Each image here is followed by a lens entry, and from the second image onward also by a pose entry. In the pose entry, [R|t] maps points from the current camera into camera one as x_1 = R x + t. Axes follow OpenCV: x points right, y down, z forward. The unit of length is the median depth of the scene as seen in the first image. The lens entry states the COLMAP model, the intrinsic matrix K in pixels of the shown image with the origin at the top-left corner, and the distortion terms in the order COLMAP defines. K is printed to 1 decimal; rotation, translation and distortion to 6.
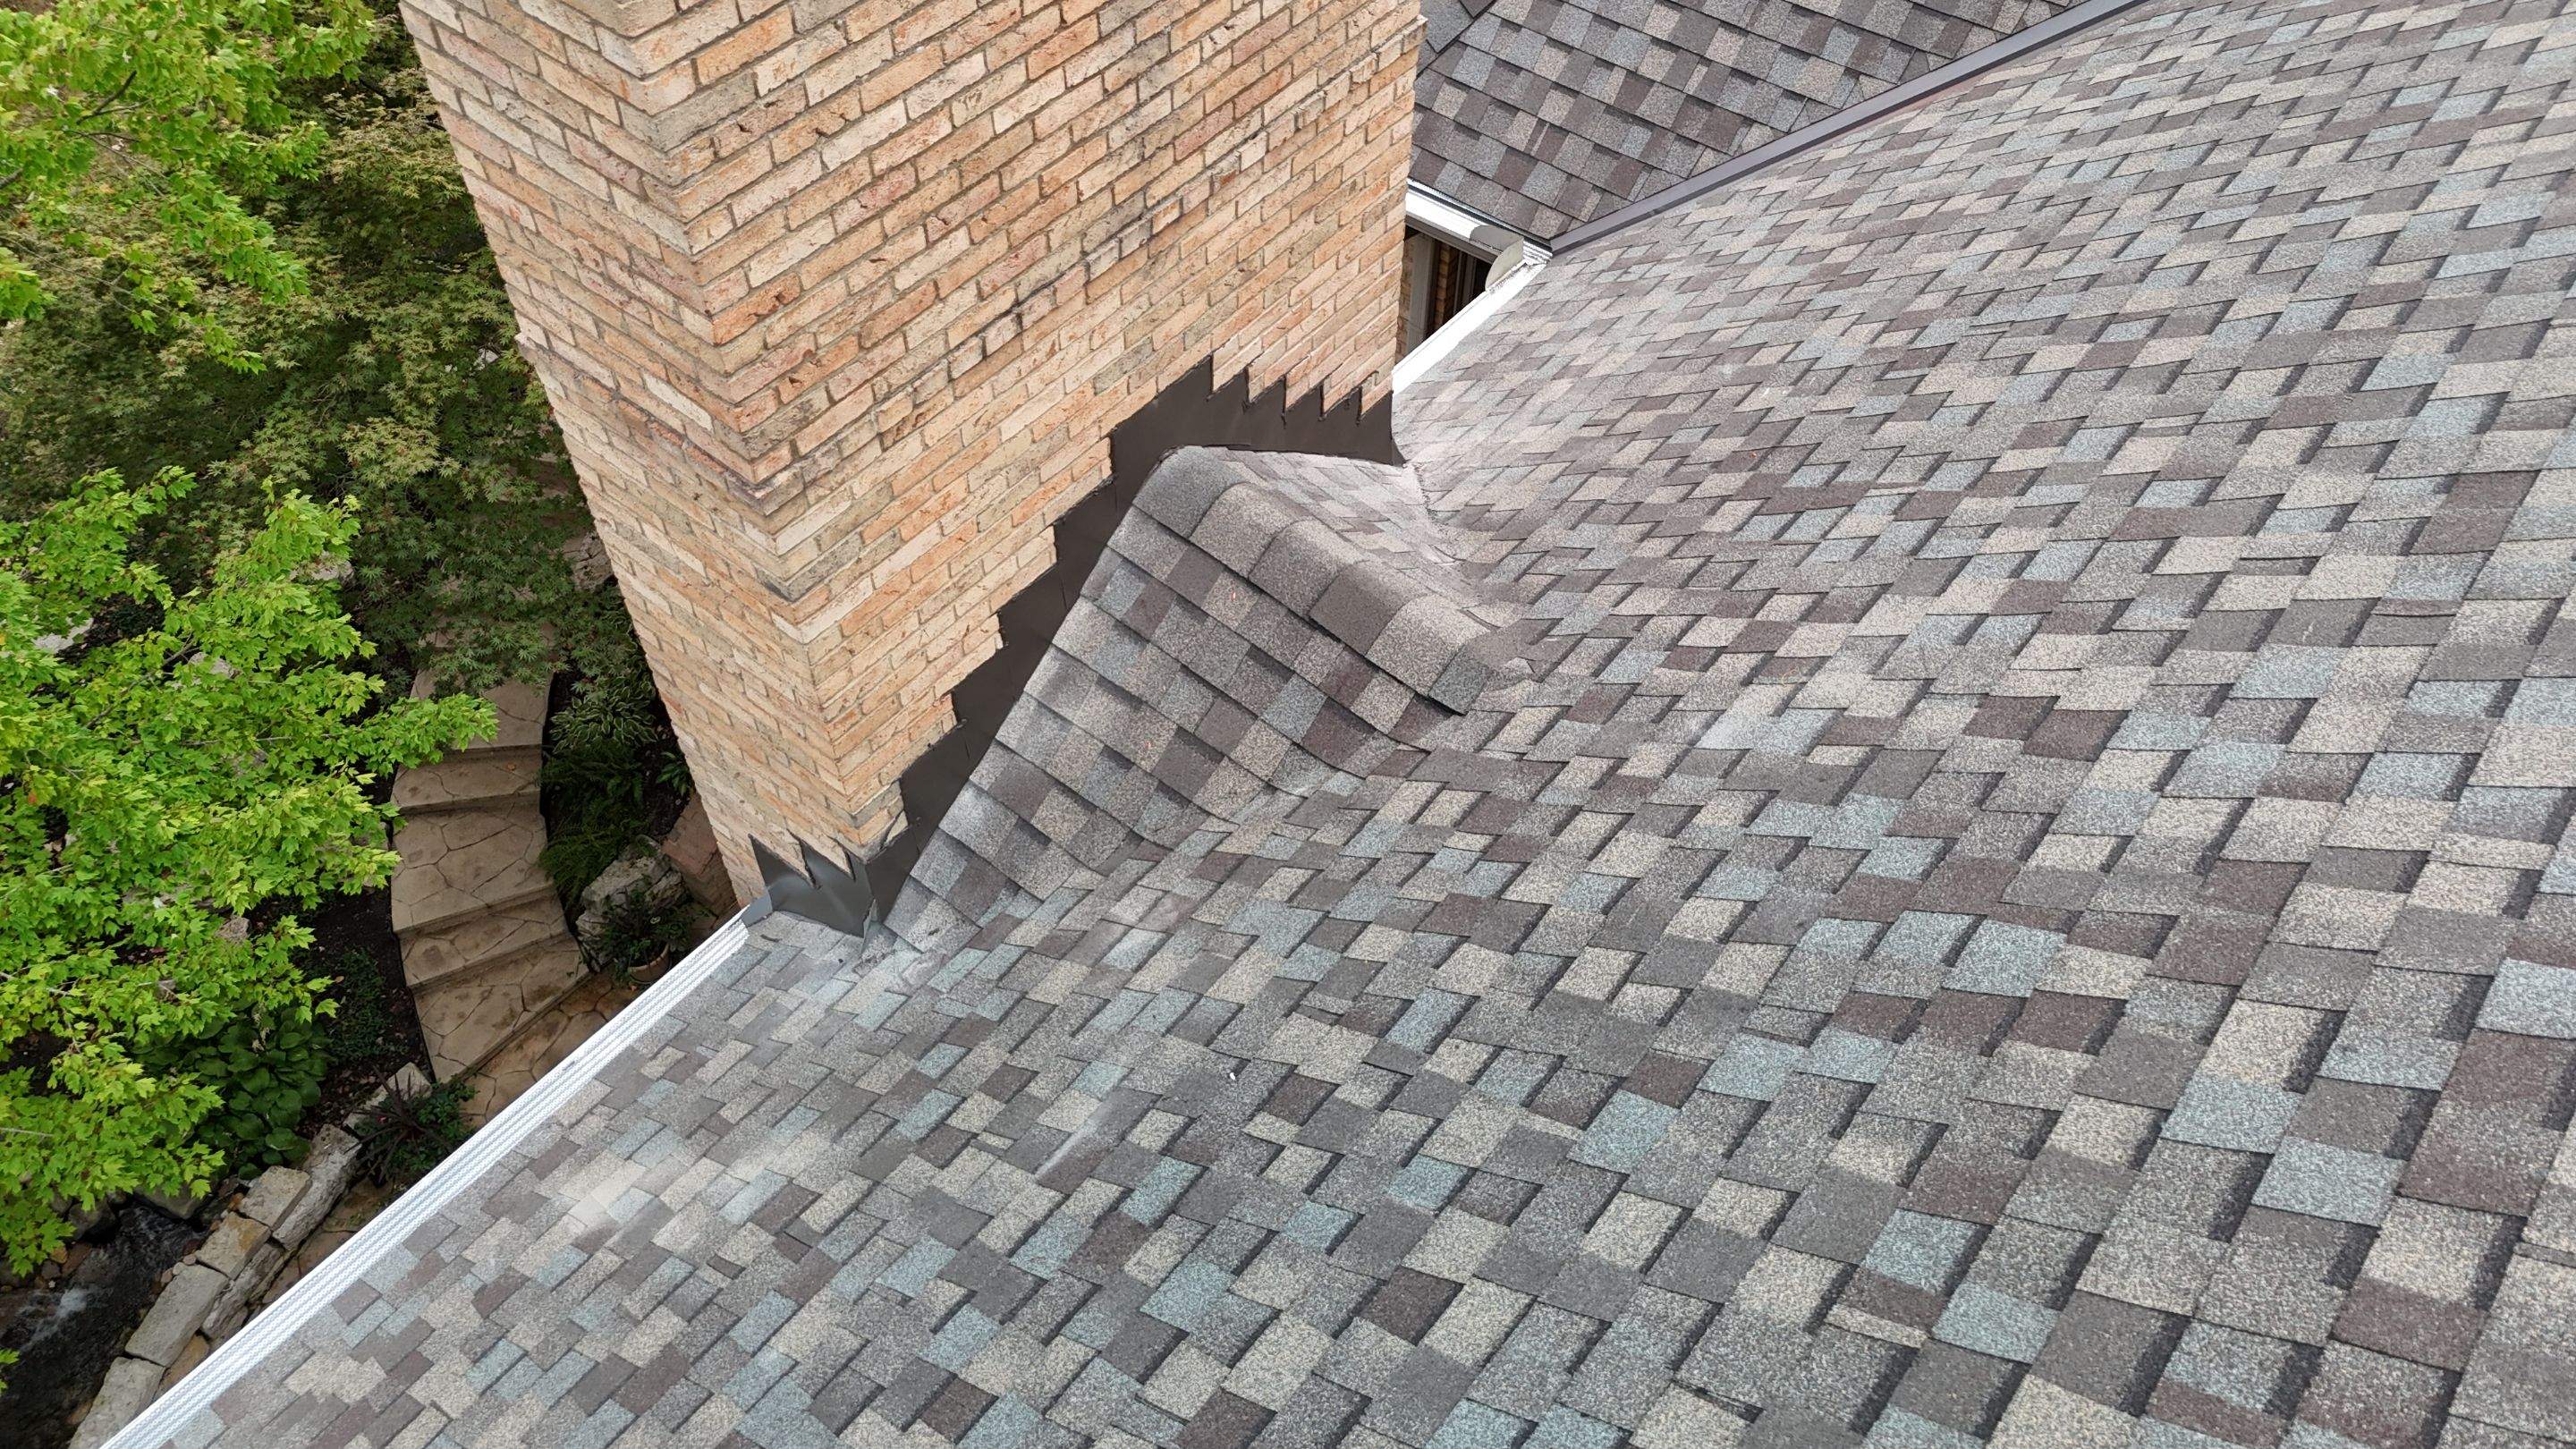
lens RADIAL K [[1894.8, 0, 1281.8], [0, 1894.8, 726.5], [0, 0, 1]] dist [0.080098, -0.078967]
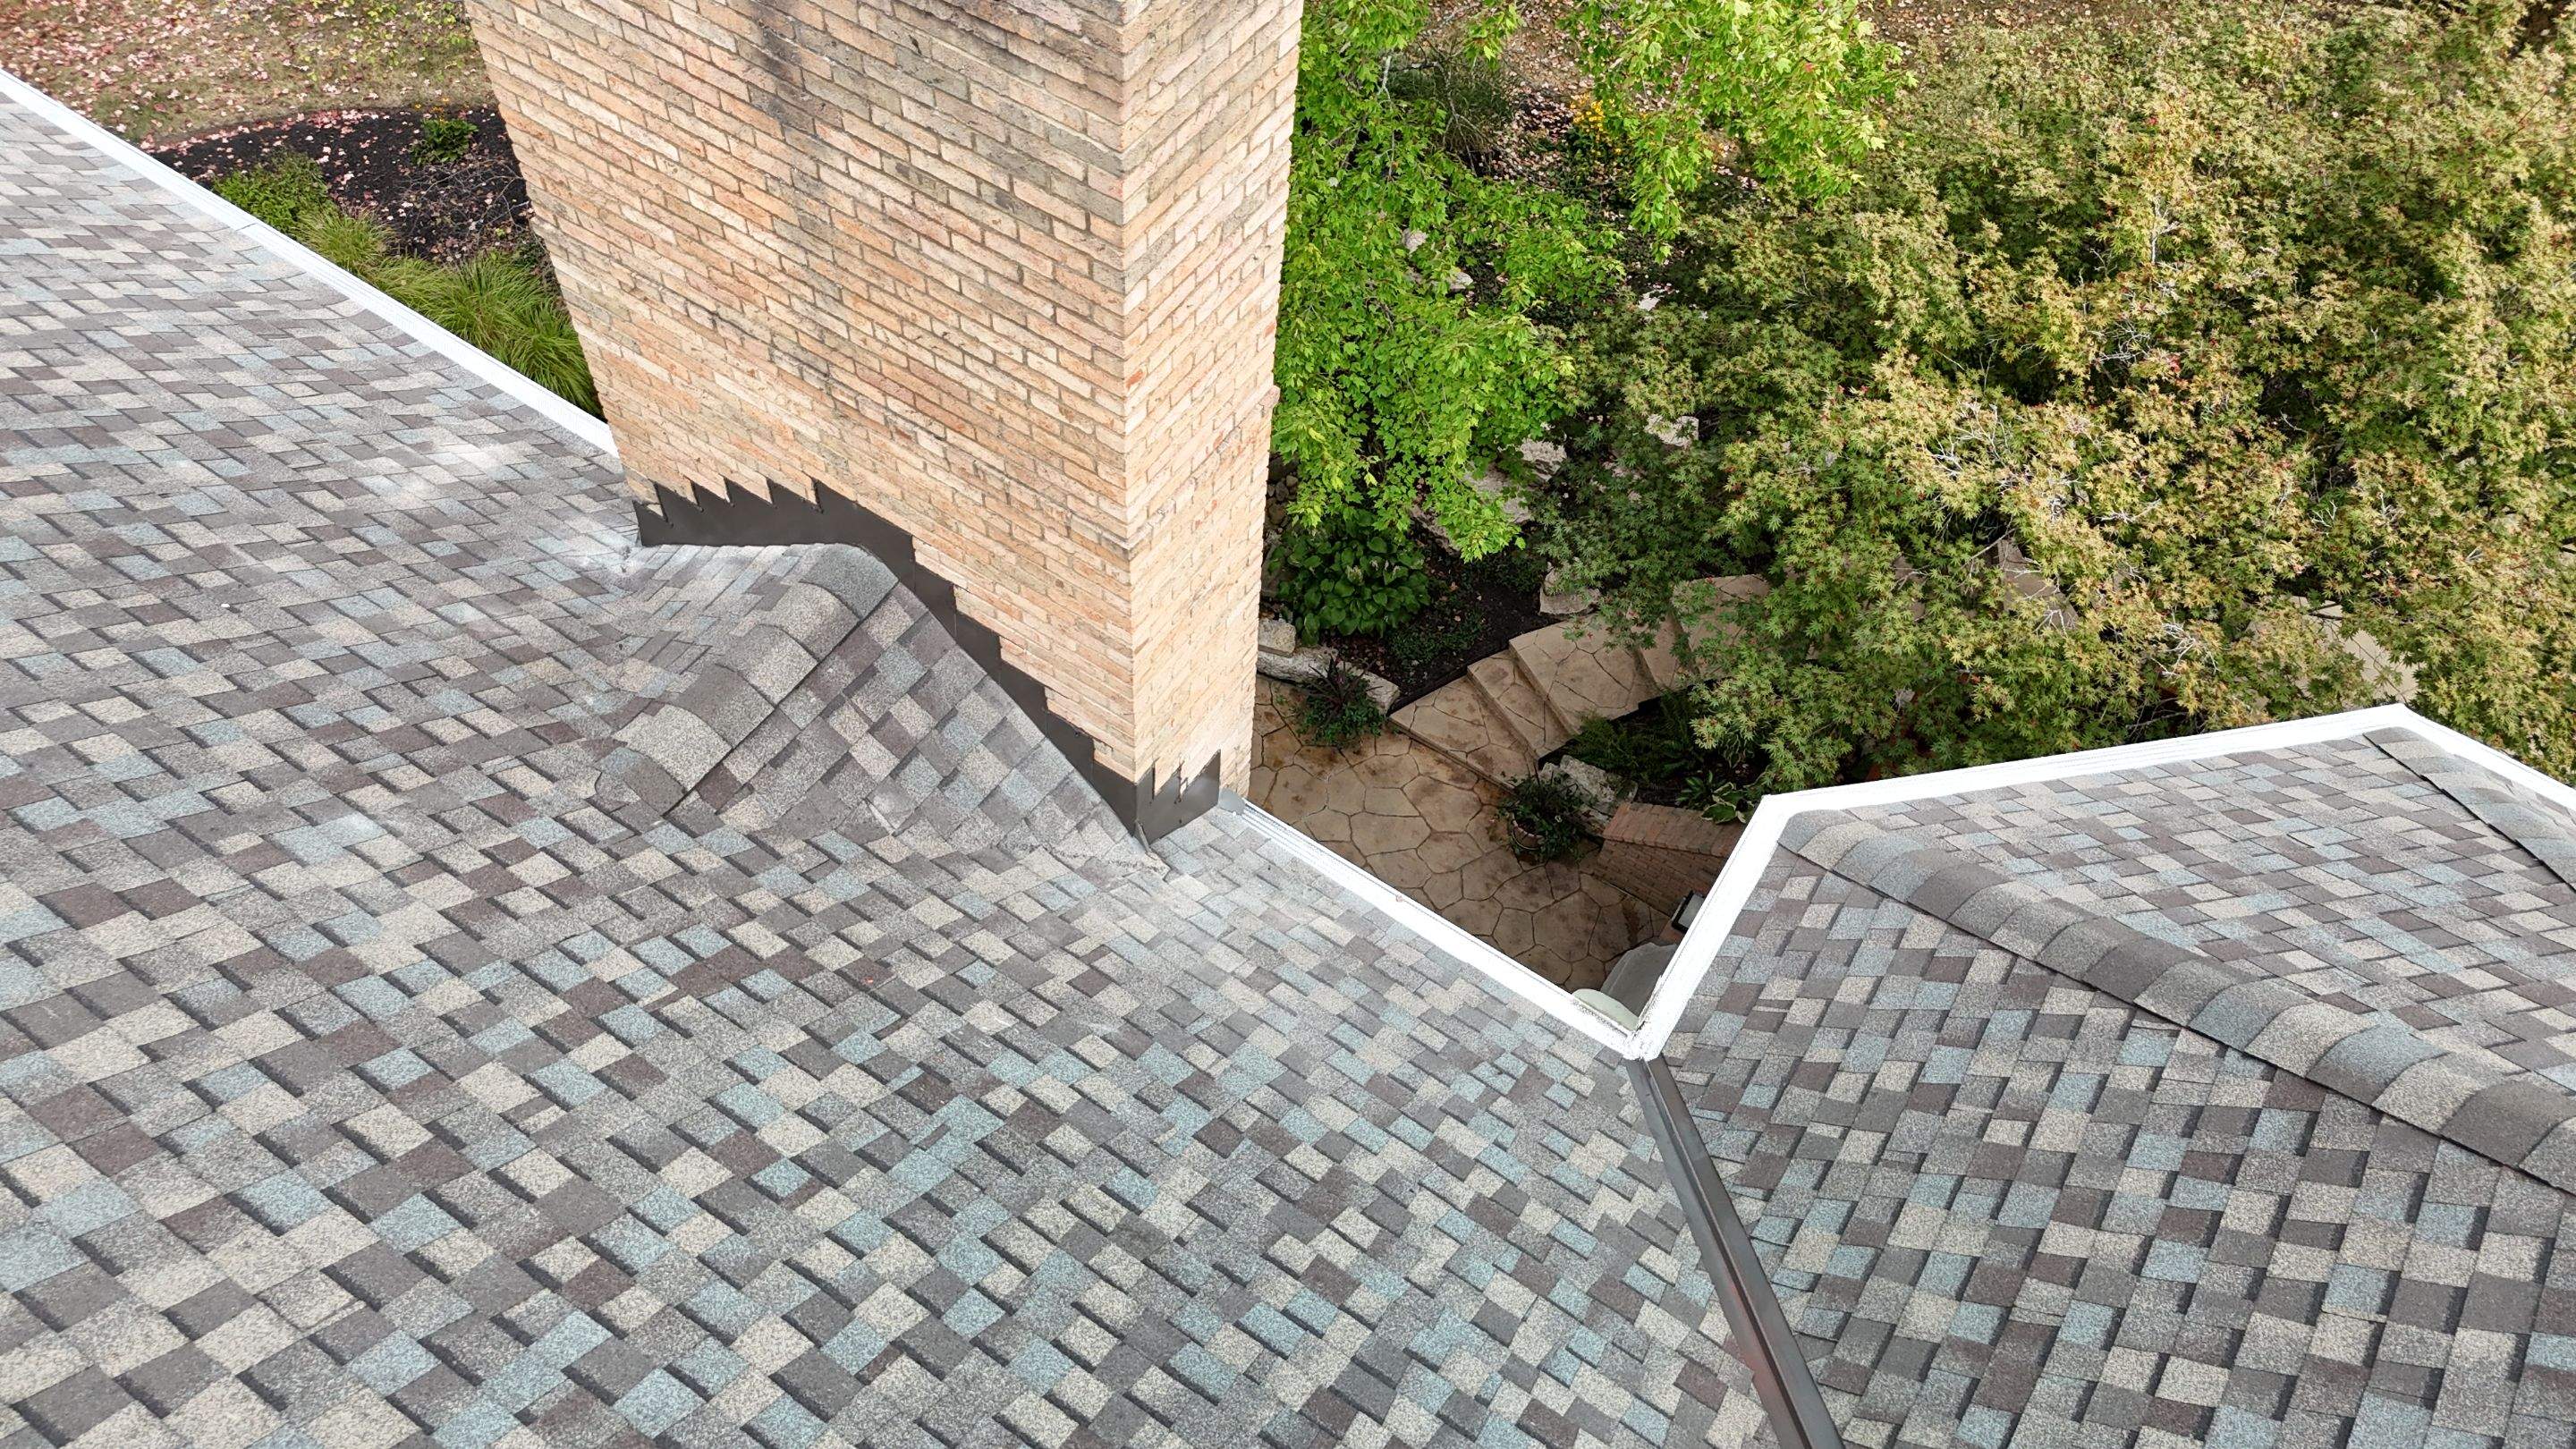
lens RADIAL K [[1894.8, 0, 1284.4], [0, 1894.8, 714.1], [0, 0, 1]] dist [0.080098, -0.078967]
pose [[0.097326, 0.810361, -0.577791, 0.748232], [-0.803572, 0.406505, 0.434771, -0.833954], [0.587196, 0.421982, 0.690747, 0.334814]]
